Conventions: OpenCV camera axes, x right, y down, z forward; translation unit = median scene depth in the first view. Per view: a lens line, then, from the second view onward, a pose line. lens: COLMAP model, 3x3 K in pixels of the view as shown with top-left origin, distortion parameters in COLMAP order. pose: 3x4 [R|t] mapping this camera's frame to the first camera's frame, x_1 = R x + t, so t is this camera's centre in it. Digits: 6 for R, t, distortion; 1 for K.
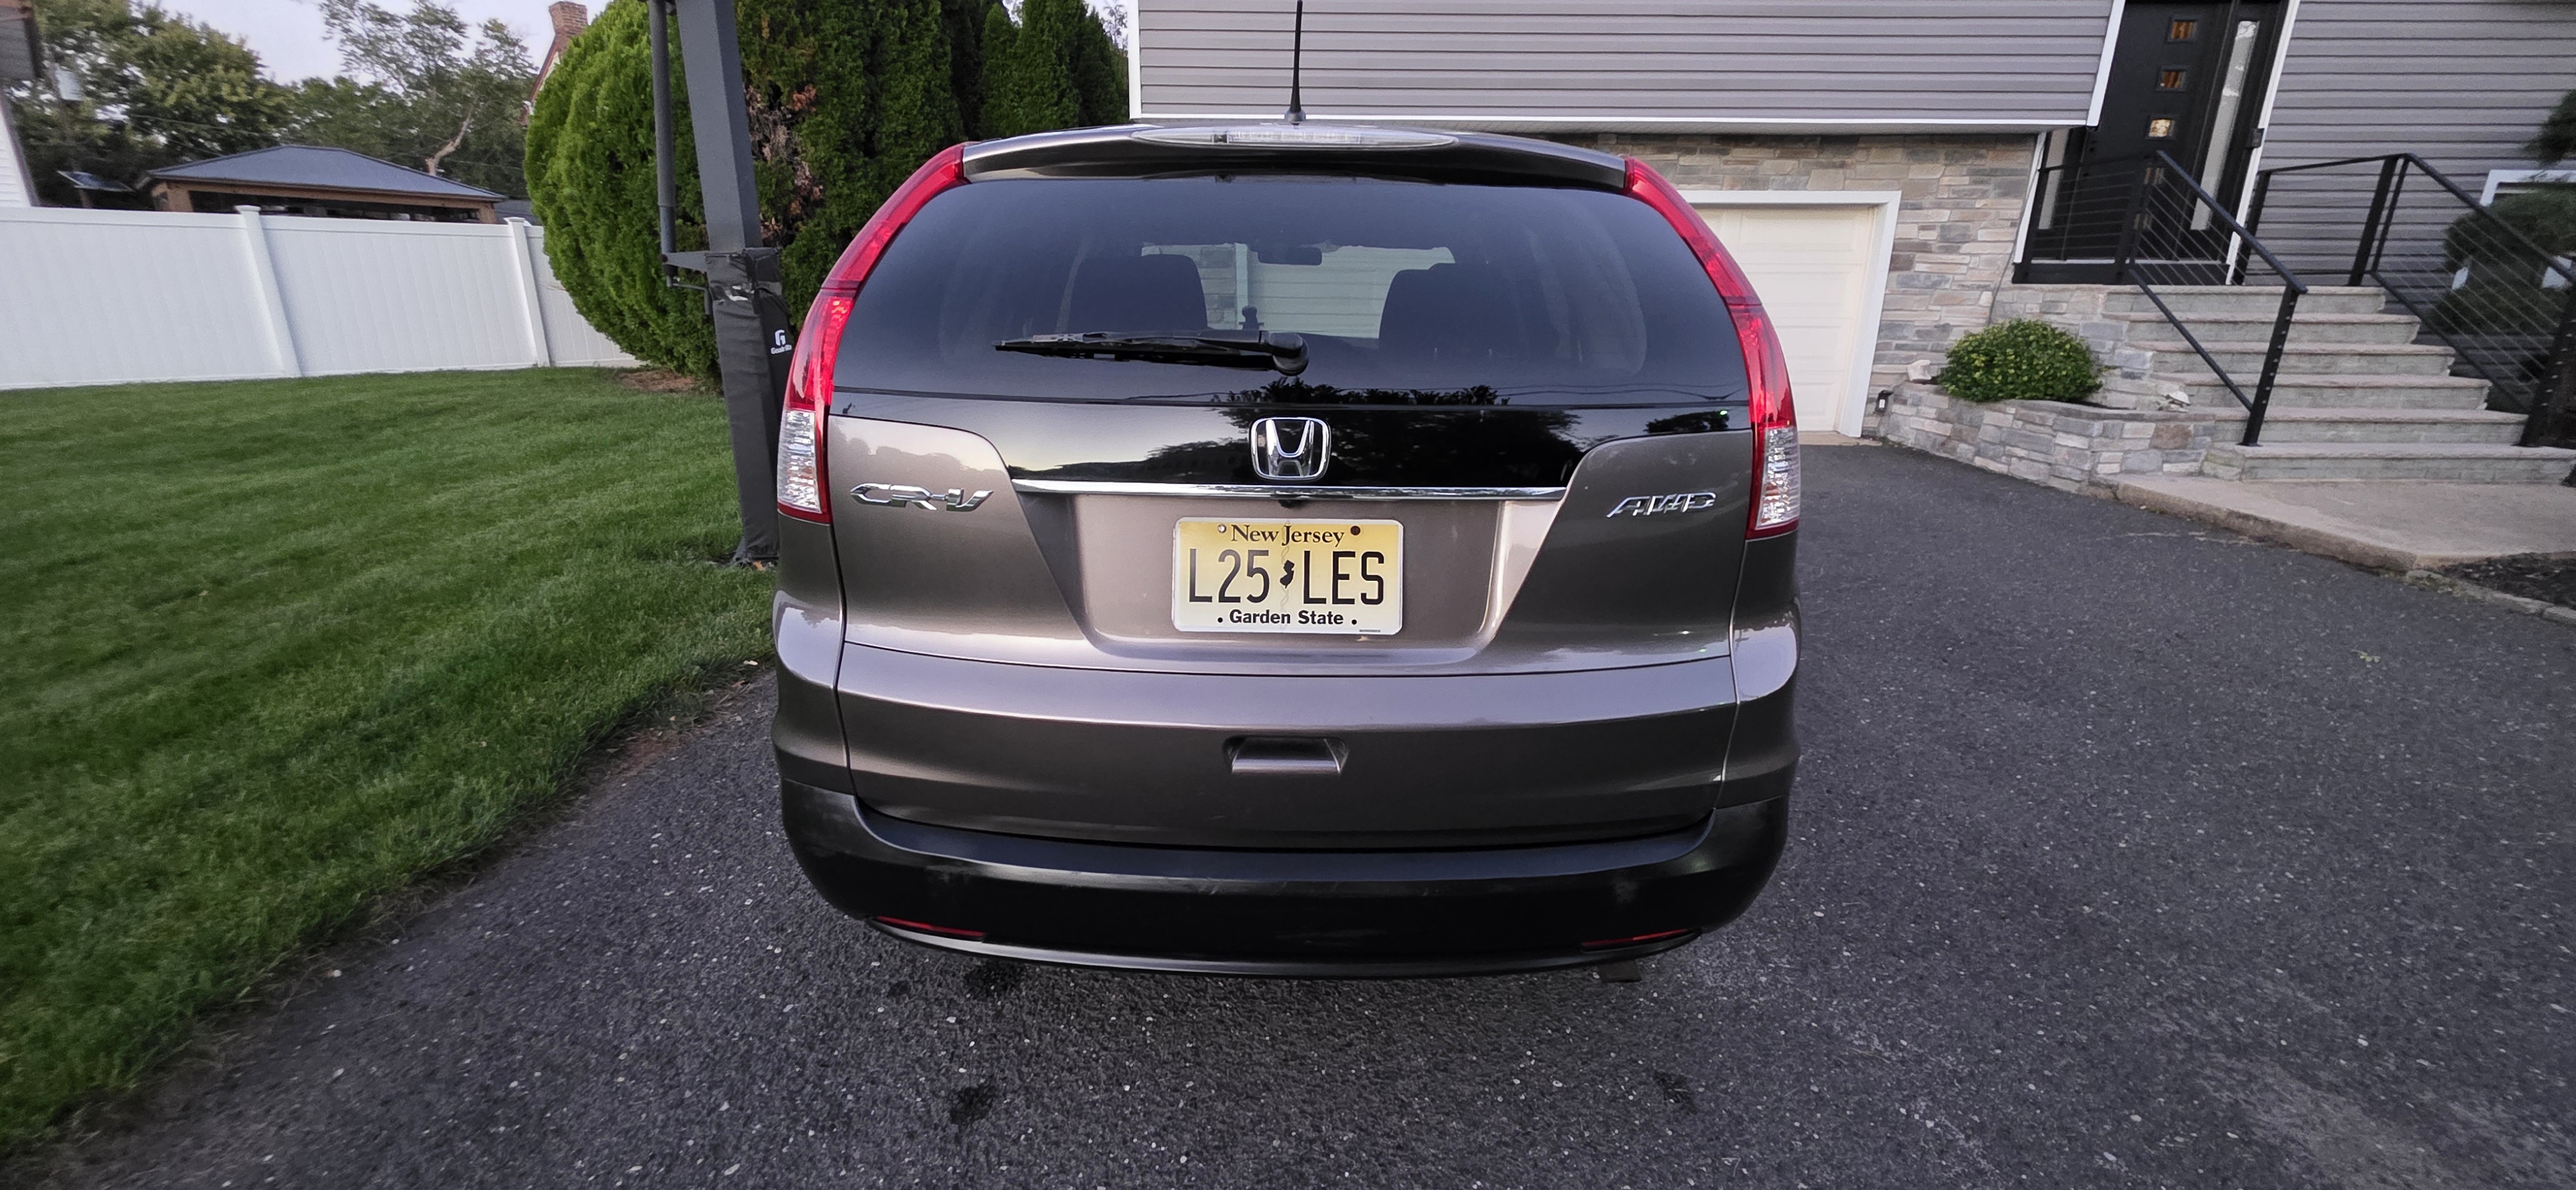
lens RADIAL K [[1006.1, 0, 1288.0], [0, 1006.1, 595.0], [0, 0, 1]] dist [0.000715, -0.000417]
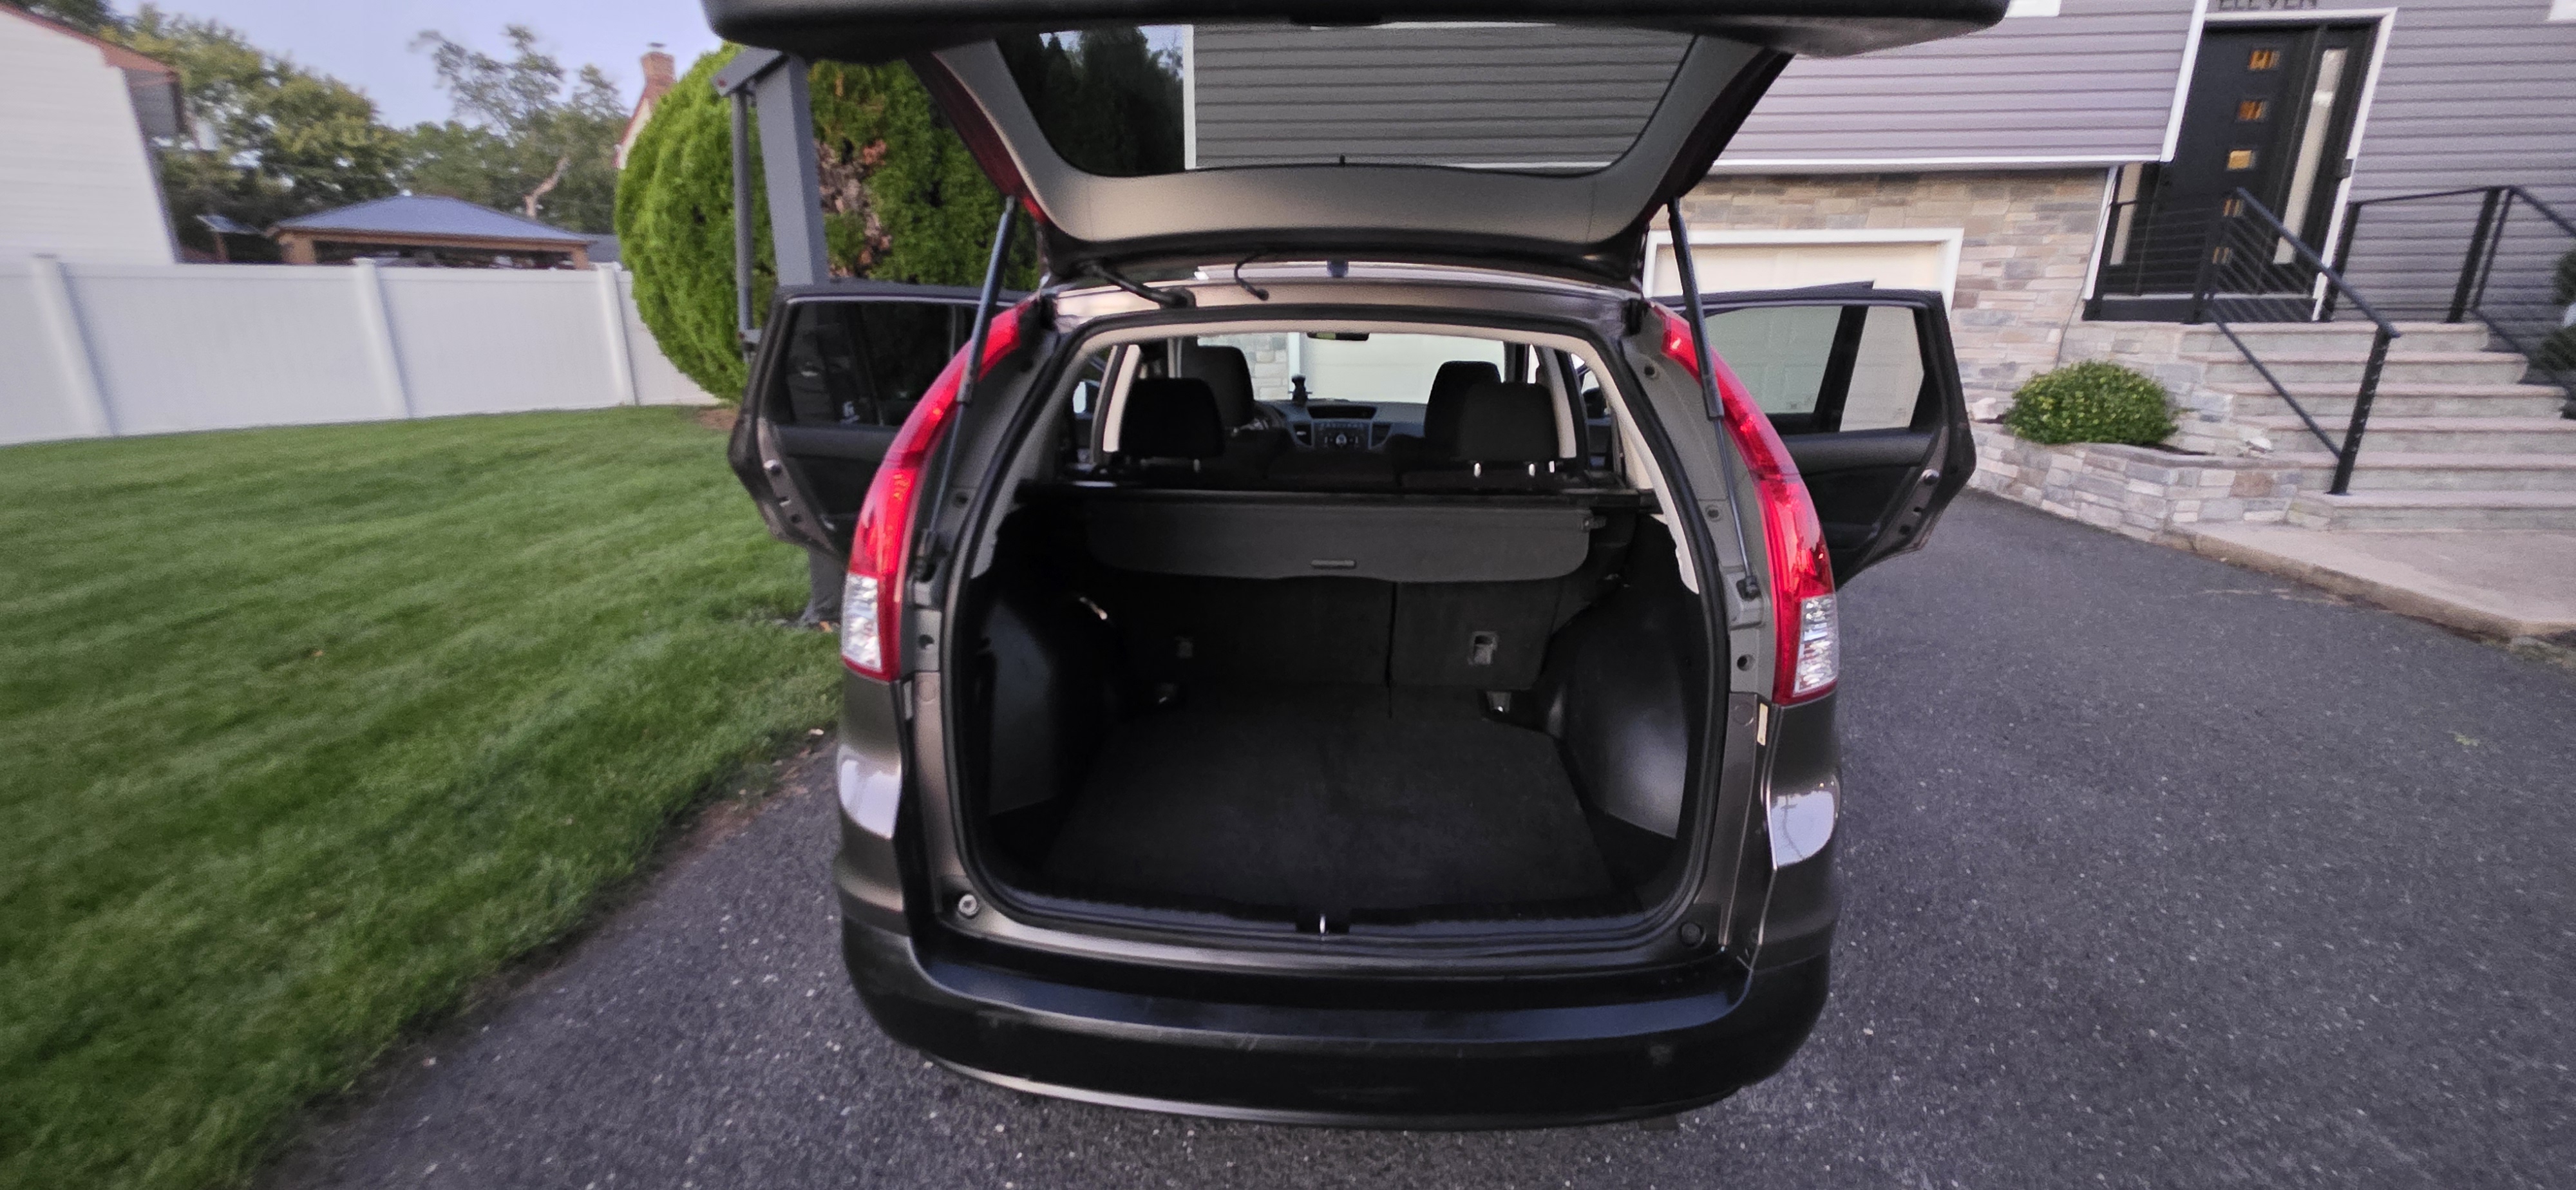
lens RADIAL K [[998.5, 0, 1288.0], [0, 998.5, 595.0], [0, 0, 1]] dist [0.000293, 0.000320]
pose [[0.998641, 0.005500, -0.051827, 0.004696], [-0.006242, 0.999880, -0.014178, -0.051402], [0.051743, 0.014482, 0.998555, -0.006581]]
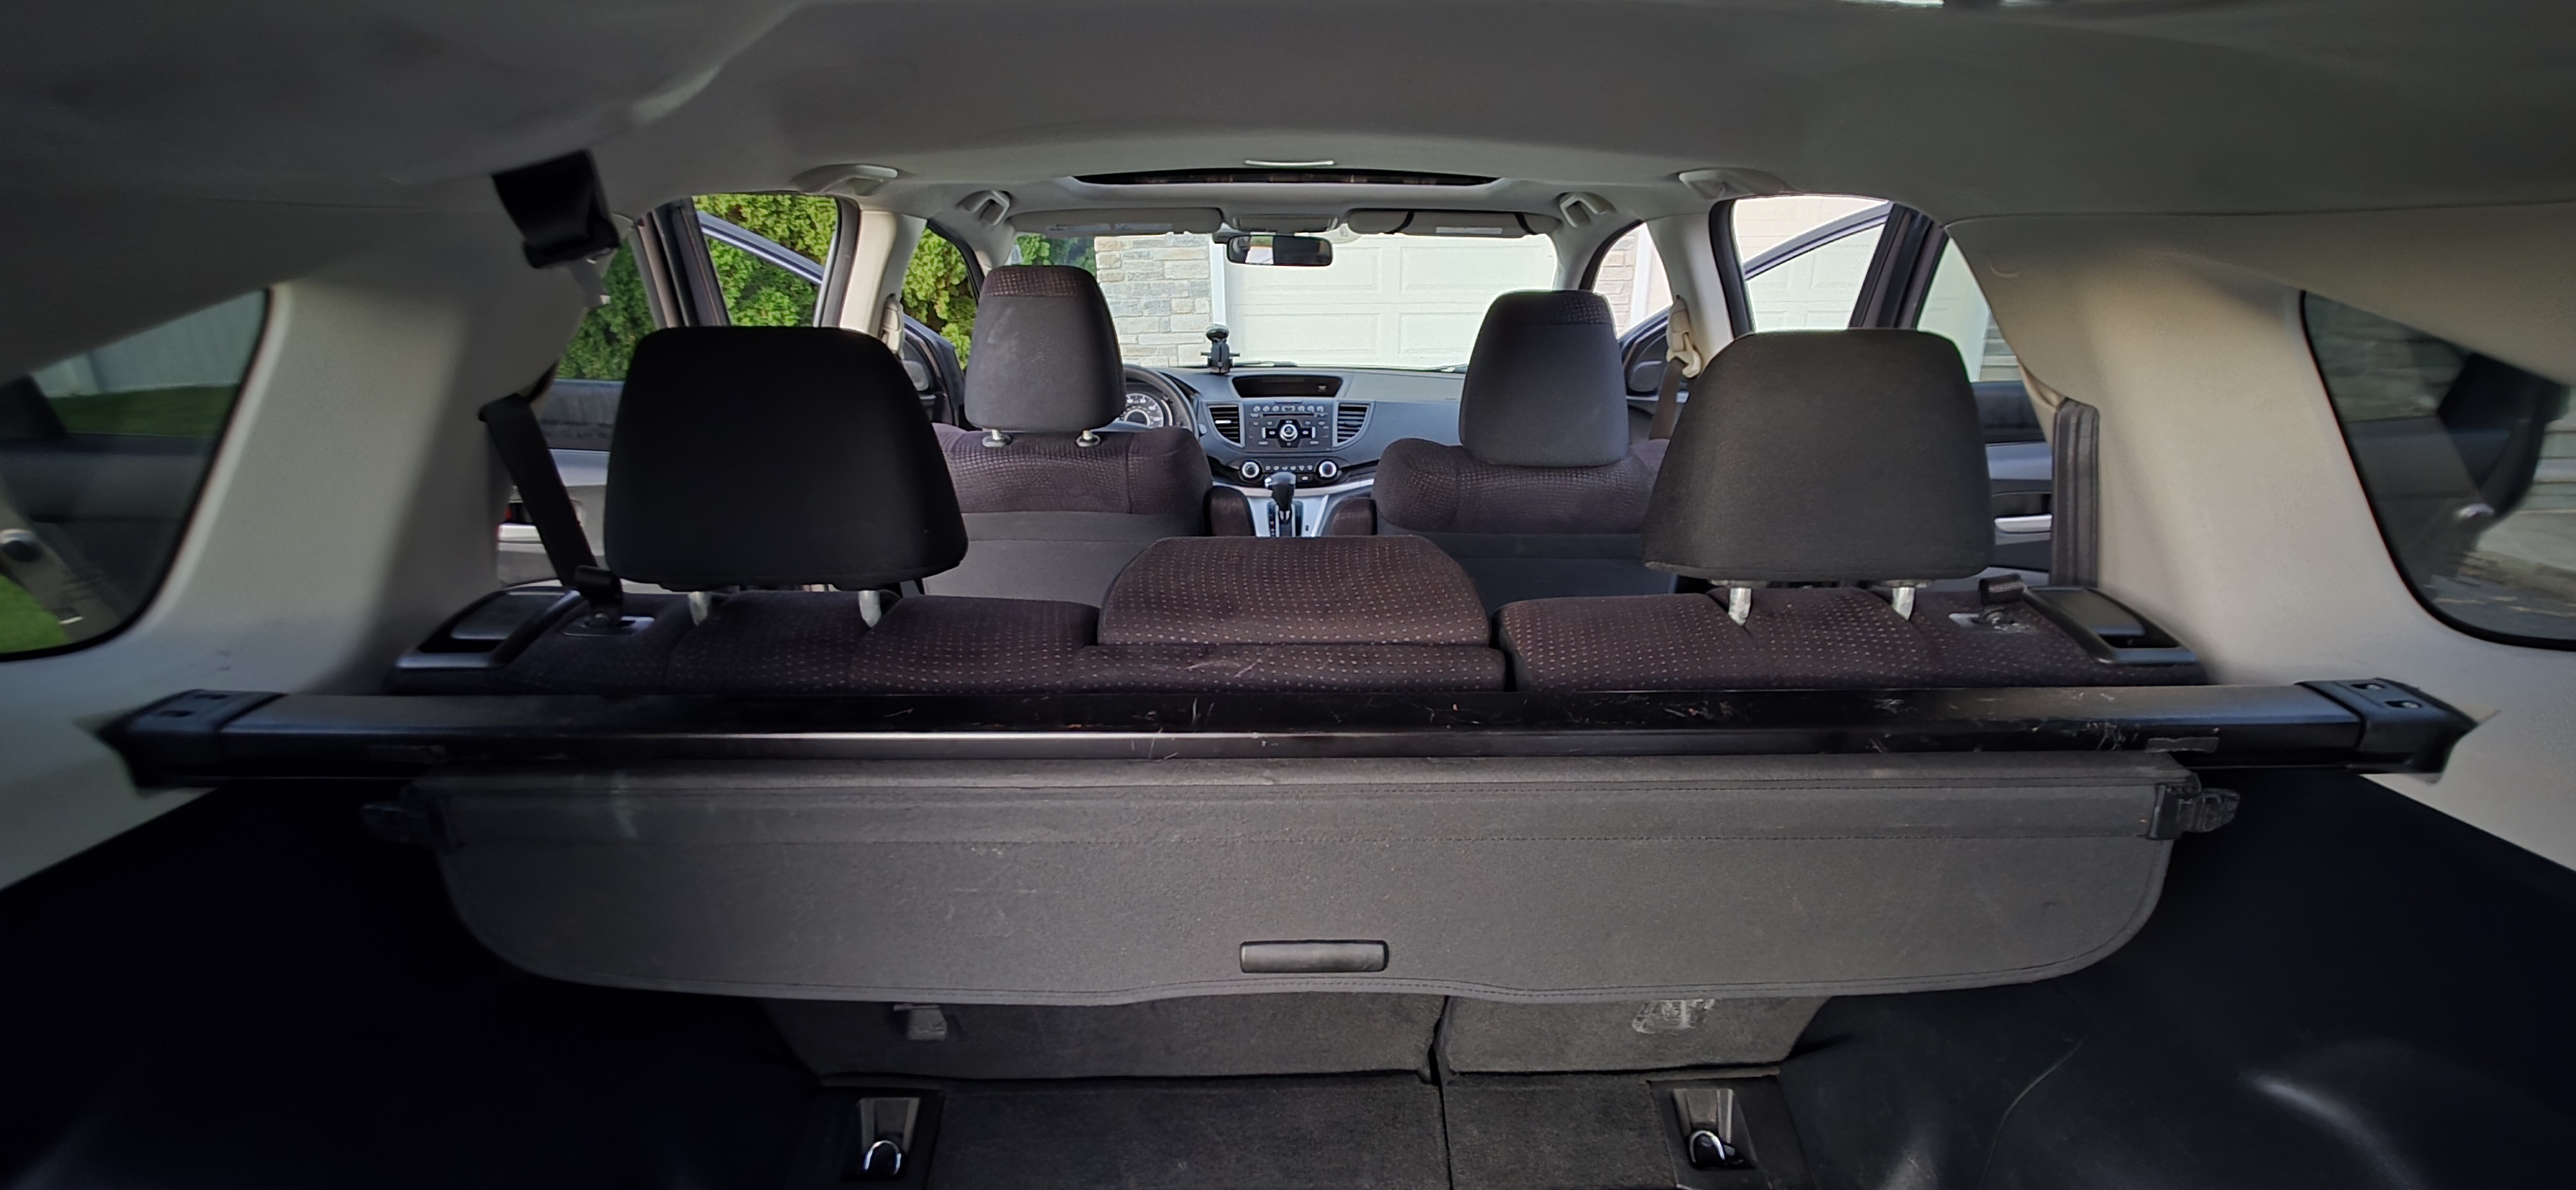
lens RADIAL K [[989.3, 0, 1275.3], [0, 989.3, 571.6], [0, 0, 1]] dist [-0.001180, -0.000176]
pose [[0.999884, -0.015220, -0.000024, -0.003609], [0.015220, 0.999863, 0.006545, -0.133303], [-0.000076, -0.006545, 0.999979, 0.356648]]
